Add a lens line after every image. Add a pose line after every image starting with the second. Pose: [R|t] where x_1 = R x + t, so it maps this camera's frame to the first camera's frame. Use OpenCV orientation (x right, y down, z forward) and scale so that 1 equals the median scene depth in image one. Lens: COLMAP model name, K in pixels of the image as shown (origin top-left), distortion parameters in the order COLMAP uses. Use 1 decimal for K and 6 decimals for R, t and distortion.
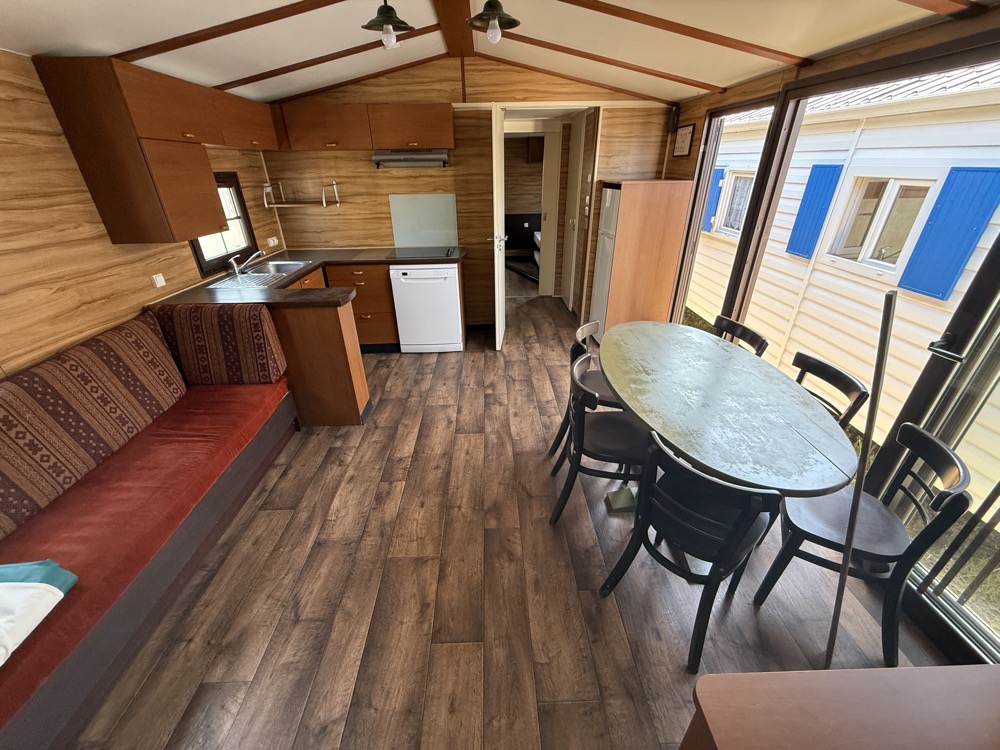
lens RADIAL K [[400.6, 0, 497.4], [0, 400.6, 368.2], [0, 0, 1]] dist [0.001181, -0.000083]
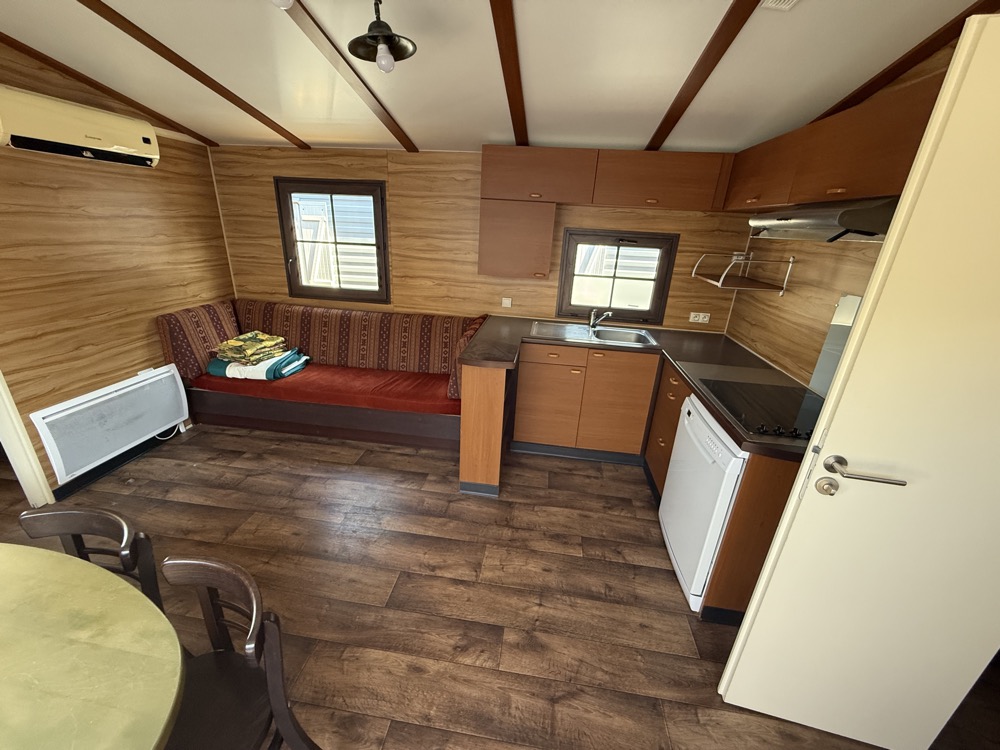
lens RADIAL K [[400.6, 0, 498.3], [0, 400.6, 372.7], [0, 0, 1]] dist [0.001181, -0.000083]
pose [[-0.160653, 0.354198, -0.921268, 0.389794], [-0.485020, 0.784591, 0.386230, -0.462859], [0.859620, 0.508882, 0.045746, 0.900368]]
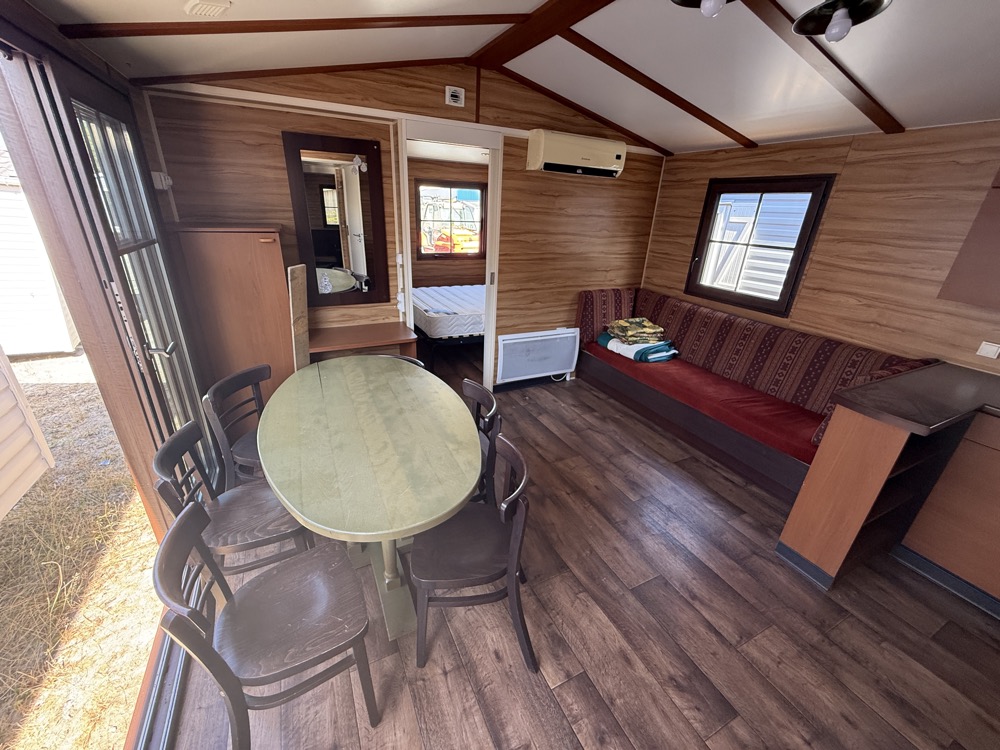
lens RADIAL K [[400.6, 0, 498.9], [0, 400.6, 373.1], [0, 0, 1]] dist [0.001181, -0.000083]
pose [[-0.905650, 0.136983, -0.401291, 0.371825], [-0.221342, 0.654488, 0.722948, -0.493938], [0.361671, 0.743560, -0.562417, 0.990806]]
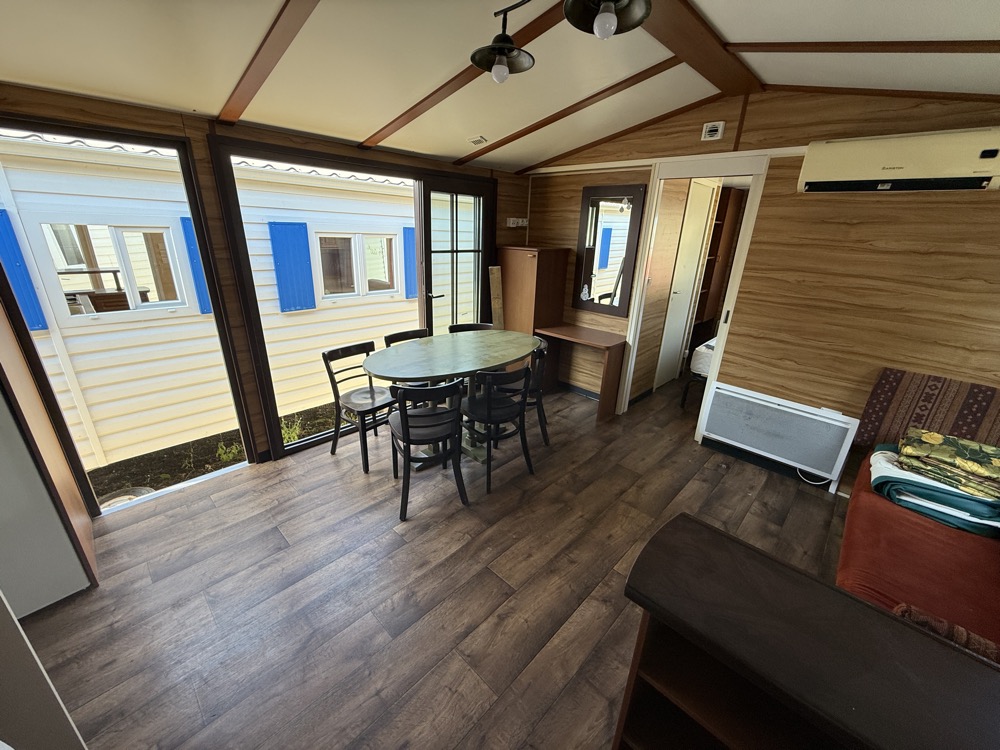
lens RADIAL K [[400.6, 0, 497.5], [0, 400.6, 372.4], [0, 0, 1]] dist [0.001181, -0.000083]
pose [[-0.701347, -0.258901, 0.664141, -0.428349], [0.300009, 0.737958, 0.604493, -0.522469], [-0.646612, 0.623208, -0.439892, 1.049283]]
